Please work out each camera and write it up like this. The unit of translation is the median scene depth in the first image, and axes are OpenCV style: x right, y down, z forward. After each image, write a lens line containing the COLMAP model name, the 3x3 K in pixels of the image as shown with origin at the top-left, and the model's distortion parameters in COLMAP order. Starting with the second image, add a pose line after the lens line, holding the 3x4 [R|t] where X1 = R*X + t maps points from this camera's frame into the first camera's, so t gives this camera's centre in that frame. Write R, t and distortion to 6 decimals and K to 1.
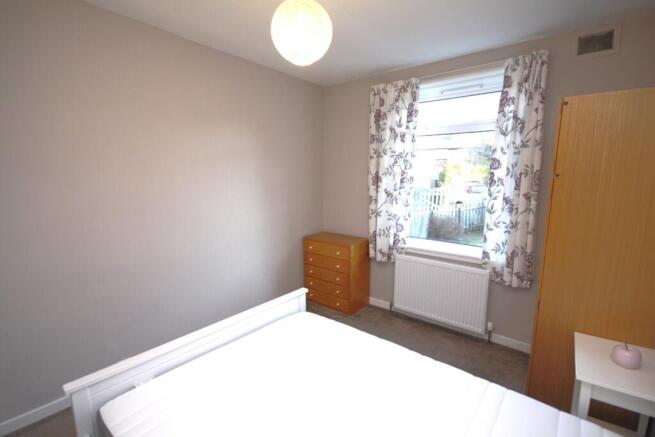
lens RADIAL K [[303.3, 0, 326.8], [0, 303.3, 221.7], [0, 0, 1]] dist [0.002339, 0.000495]
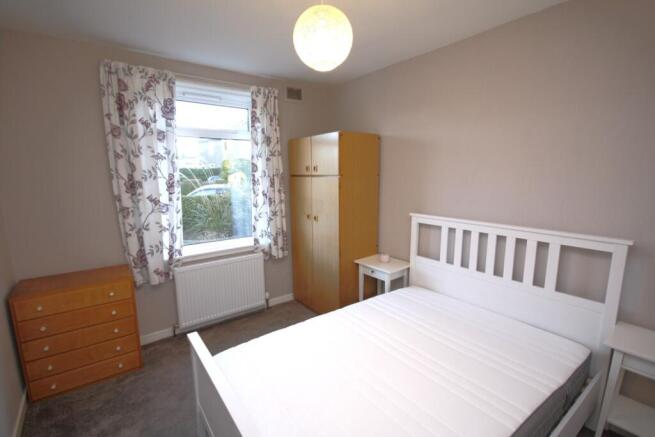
lens RADIAL K [[303.3, 0, 326.8], [0, 303.3, 221.7], [0, 0, 1]] dist [0.002339, 0.000495]
pose [[0.237489, -0.159886, 0.958142, -0.571519], [0.162874, 0.978952, 0.122988, -0.073505], [-0.957638, 0.126847, 0.258532, 0.395657]]
